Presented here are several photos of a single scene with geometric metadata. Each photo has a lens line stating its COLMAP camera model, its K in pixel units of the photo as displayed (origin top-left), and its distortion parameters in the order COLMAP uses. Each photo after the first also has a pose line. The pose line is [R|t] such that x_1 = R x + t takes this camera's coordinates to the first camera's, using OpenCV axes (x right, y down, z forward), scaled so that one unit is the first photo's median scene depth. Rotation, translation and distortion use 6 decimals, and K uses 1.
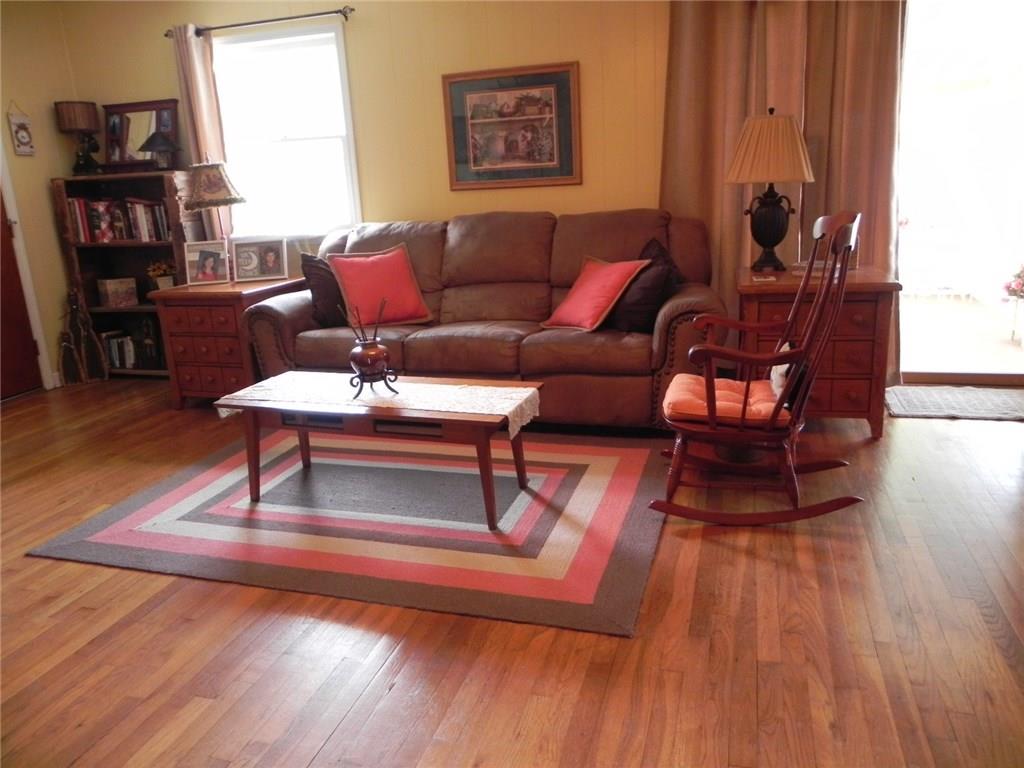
lens RADIAL K [[763.1, 0, 505.3], [0, 763.1, 385.2], [0, 0, 1]] dist [-0.011571, 0.003512]
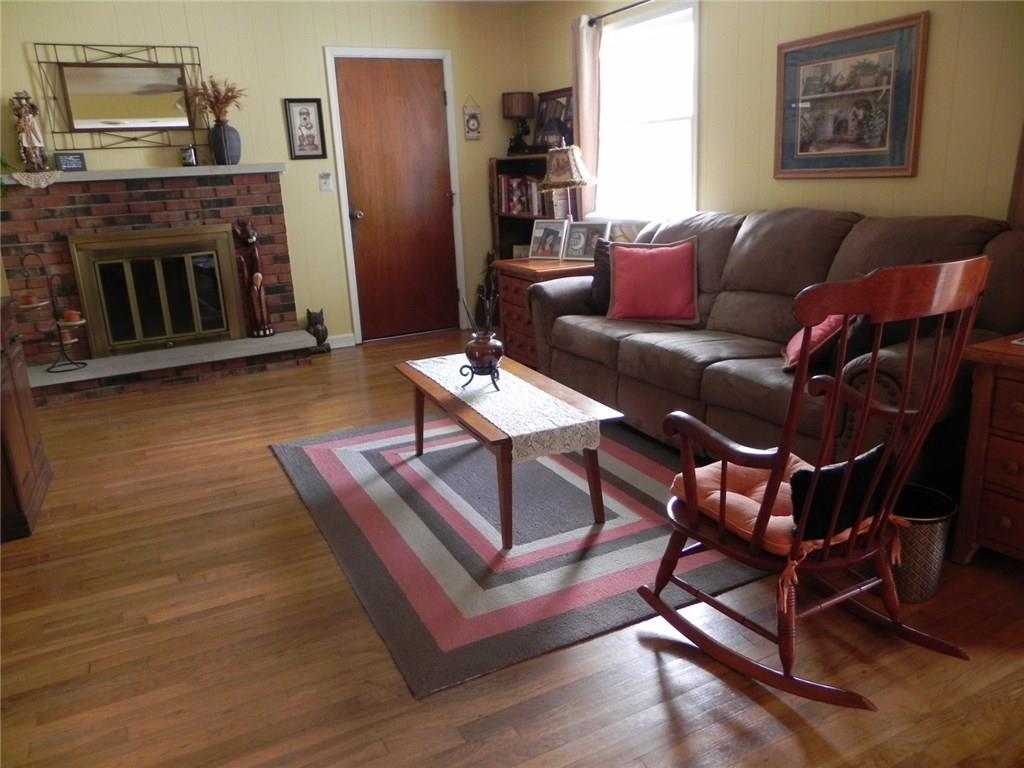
lens RADIAL K [[763.1, 0, 509.8], [0, 763.1, 380.9], [0, 0, 1]] dist [-0.011571, 0.003512]
pose [[0.695414, 0.208552, -0.687682, 0.375685], [-0.176832, 0.977198, 0.117533, -0.082760], [0.696513, 0.039870, 0.716436, 0.186336]]
